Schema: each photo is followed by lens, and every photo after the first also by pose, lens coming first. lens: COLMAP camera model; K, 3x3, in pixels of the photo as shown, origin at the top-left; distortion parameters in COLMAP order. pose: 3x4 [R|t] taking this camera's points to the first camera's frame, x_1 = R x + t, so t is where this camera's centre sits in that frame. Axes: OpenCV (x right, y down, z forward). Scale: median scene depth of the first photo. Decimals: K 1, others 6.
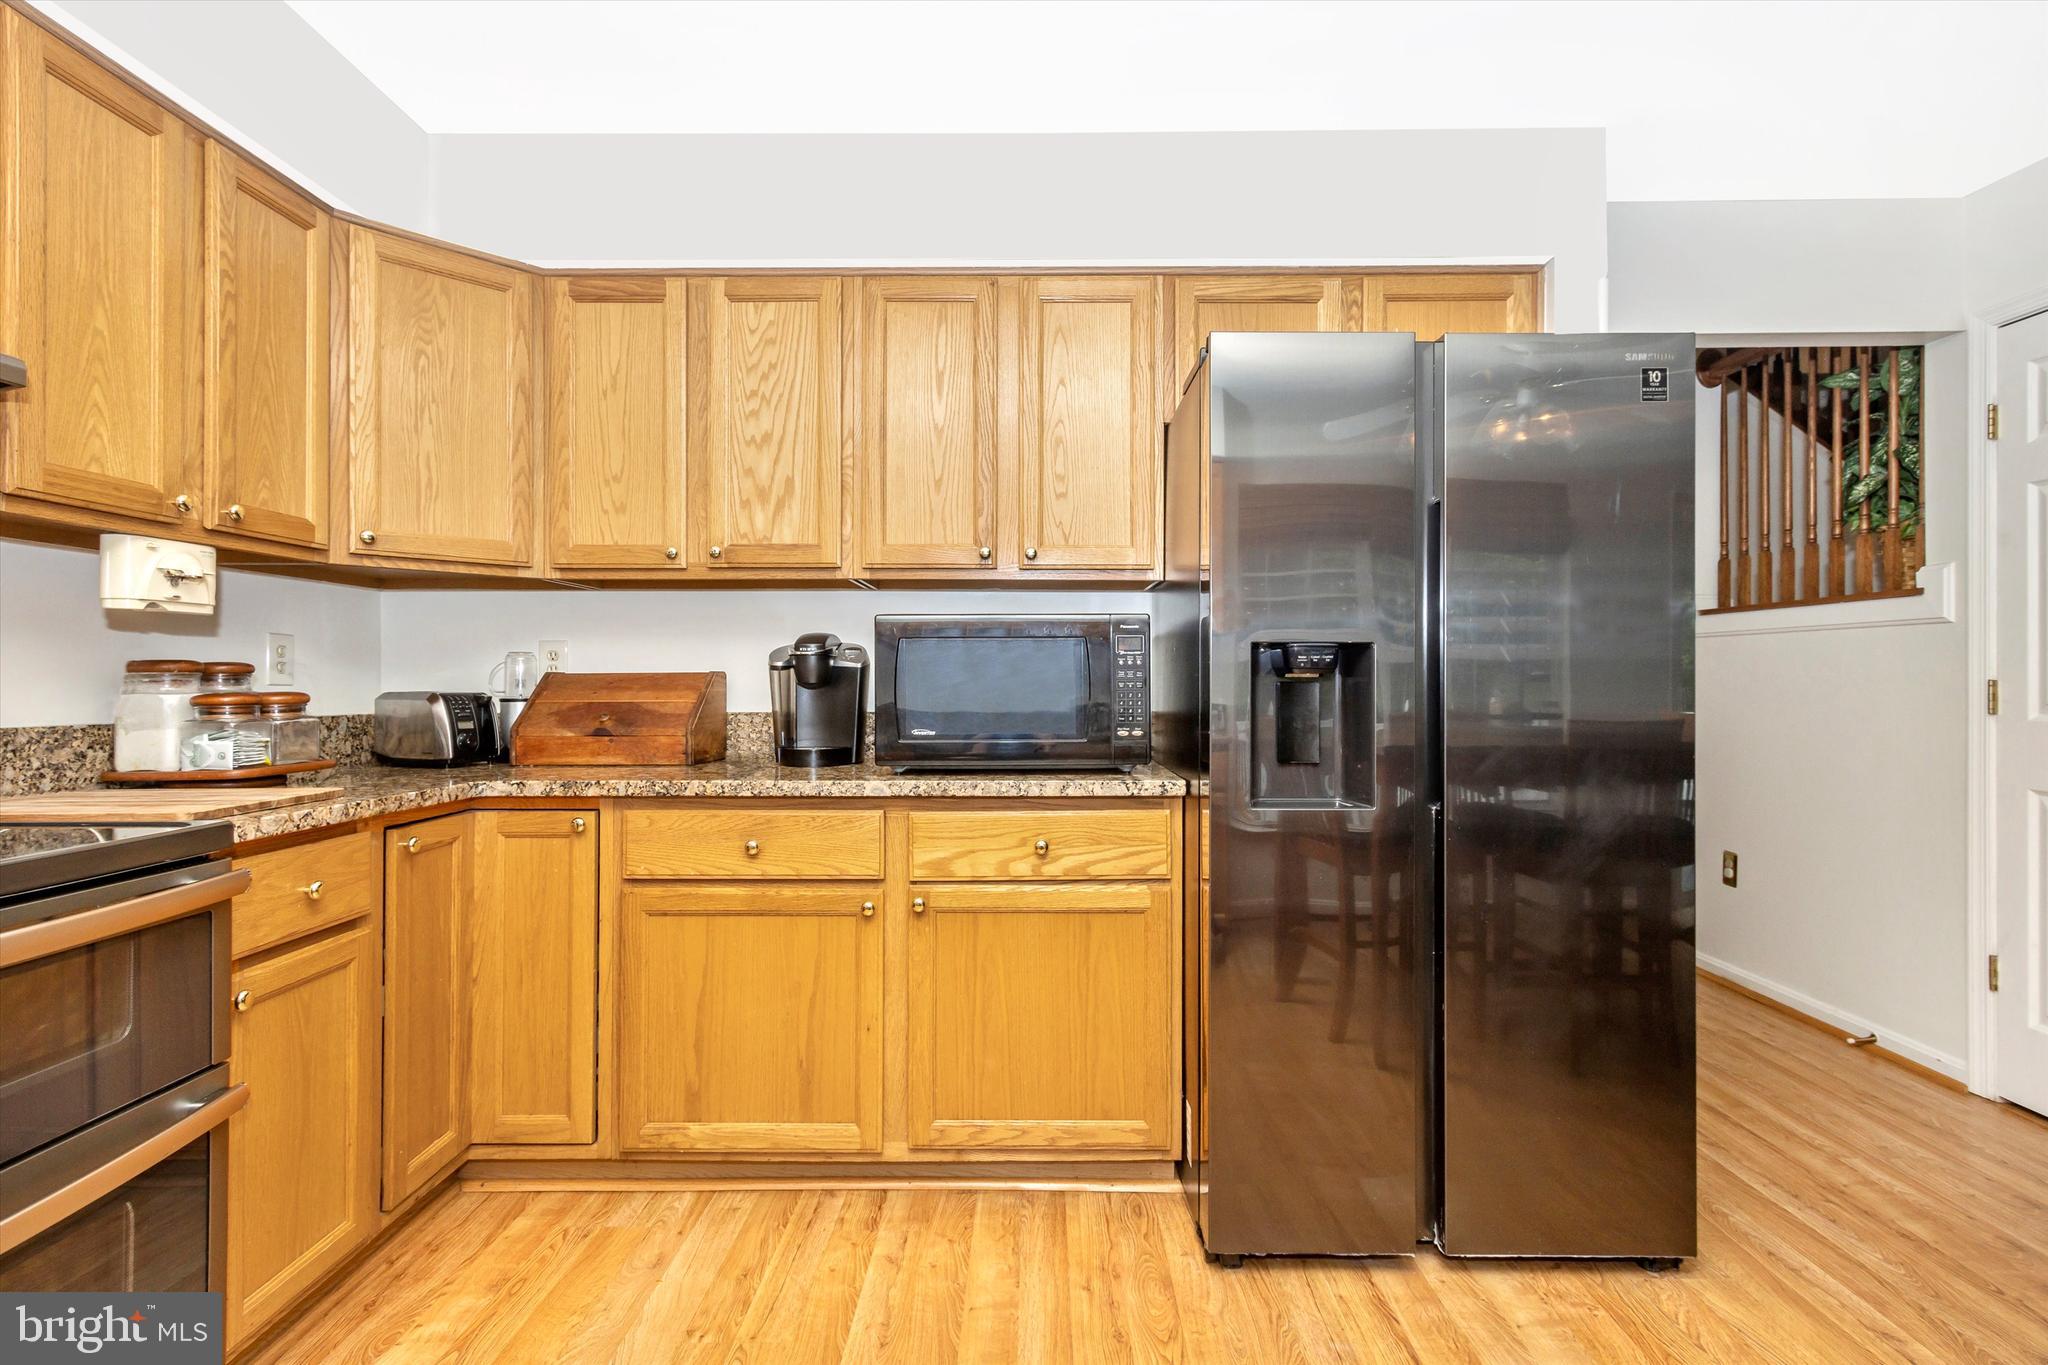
lens RADIAL K [[942.3, 0, 1039.5], [0, 942.3, 675.8], [0, 0, 1]] dist [0.001053, 0.002043]
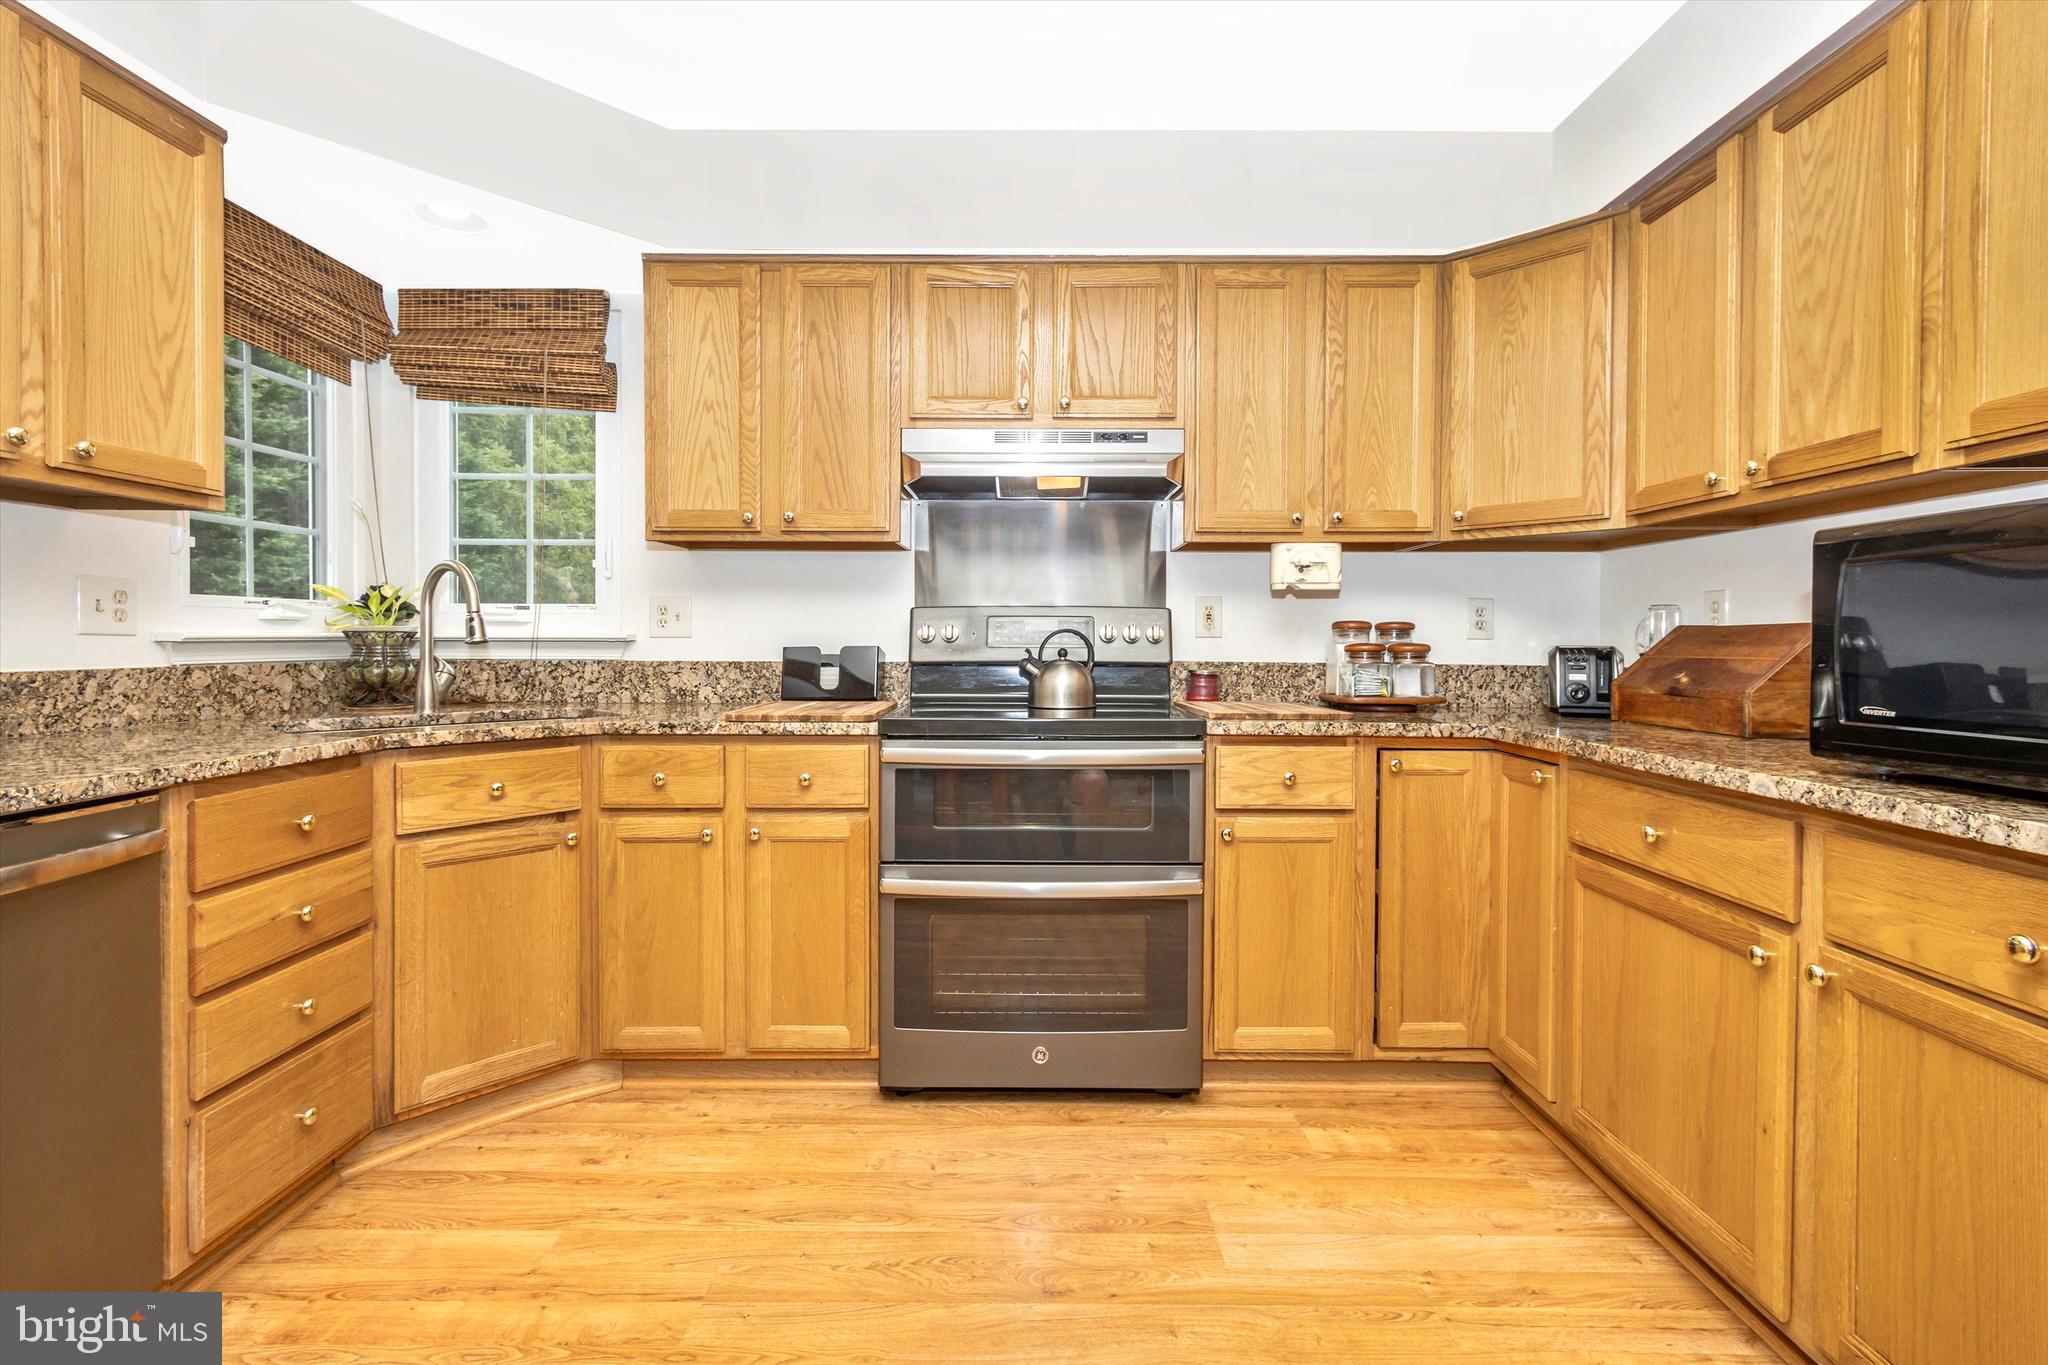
lens RADIAL K [[942.3, 0, 1036.3], [0, 942.3, 648.6], [0, 0, 1]] dist [0.001053, 0.002043]
pose [[0.008521, 0.007898, -0.999933, 0.520655], [0.001642, 0.999967, 0.007912, 0.013512], [0.999962, -0.001709, 0.008507, 0.469862]]
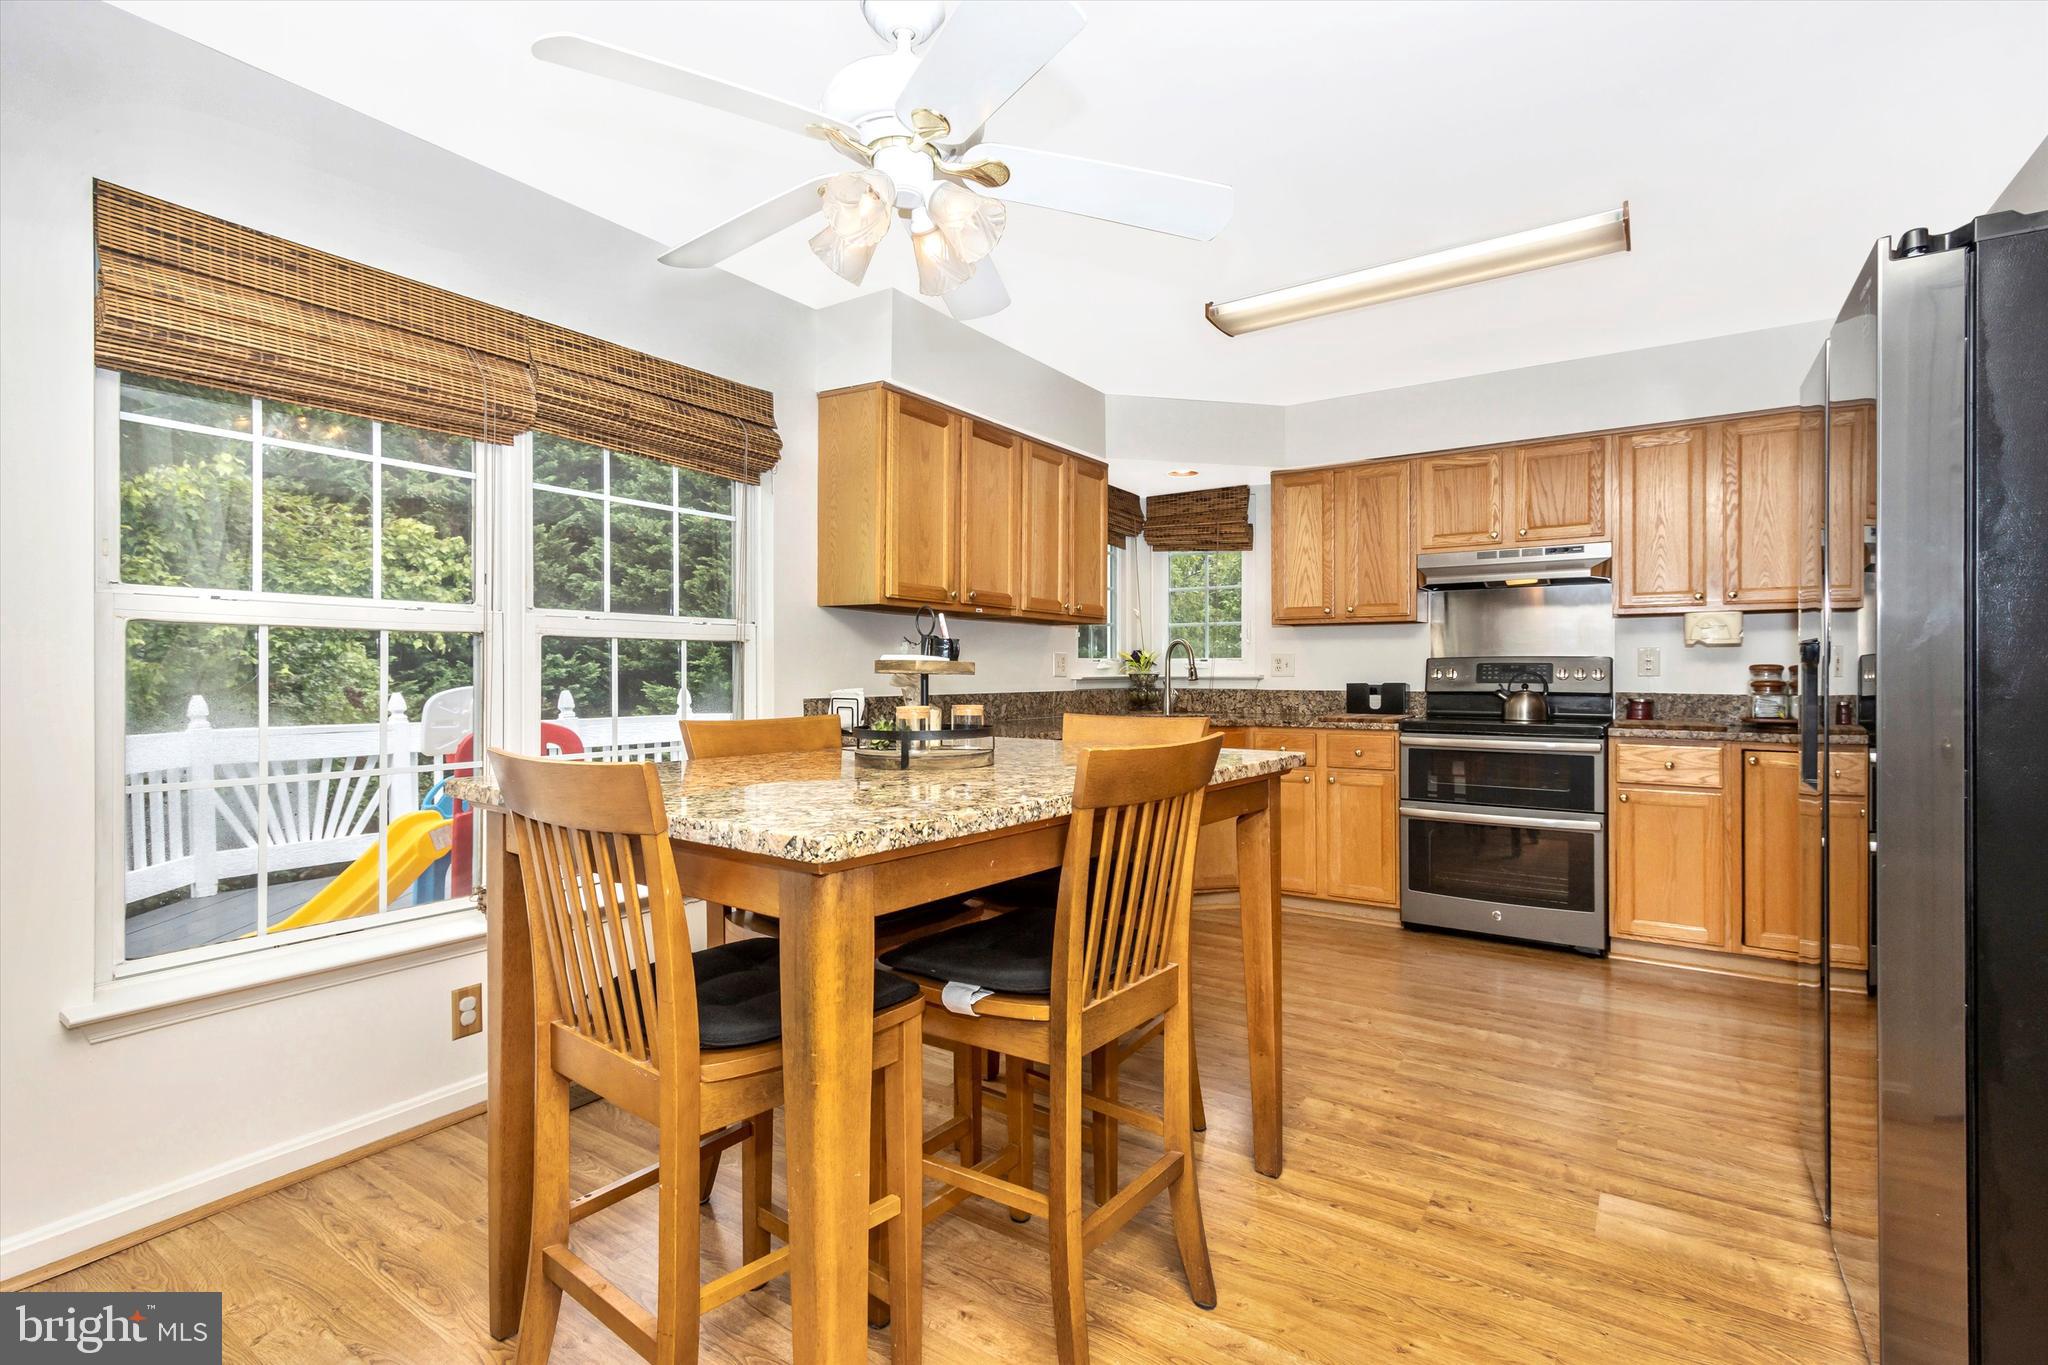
lens RADIAL K [[953.7, 0, 1032.9], [0, 953.7, 667.1], [0, 0, 1]] dist [0.010836, 0.004473]
pose [[-0.543167, -0.005829, -0.839605, 1.599615], [0.003329, 0.999953, -0.009096, 0.002636], [0.839618, -0.007736, -0.543122, 0.756220]]
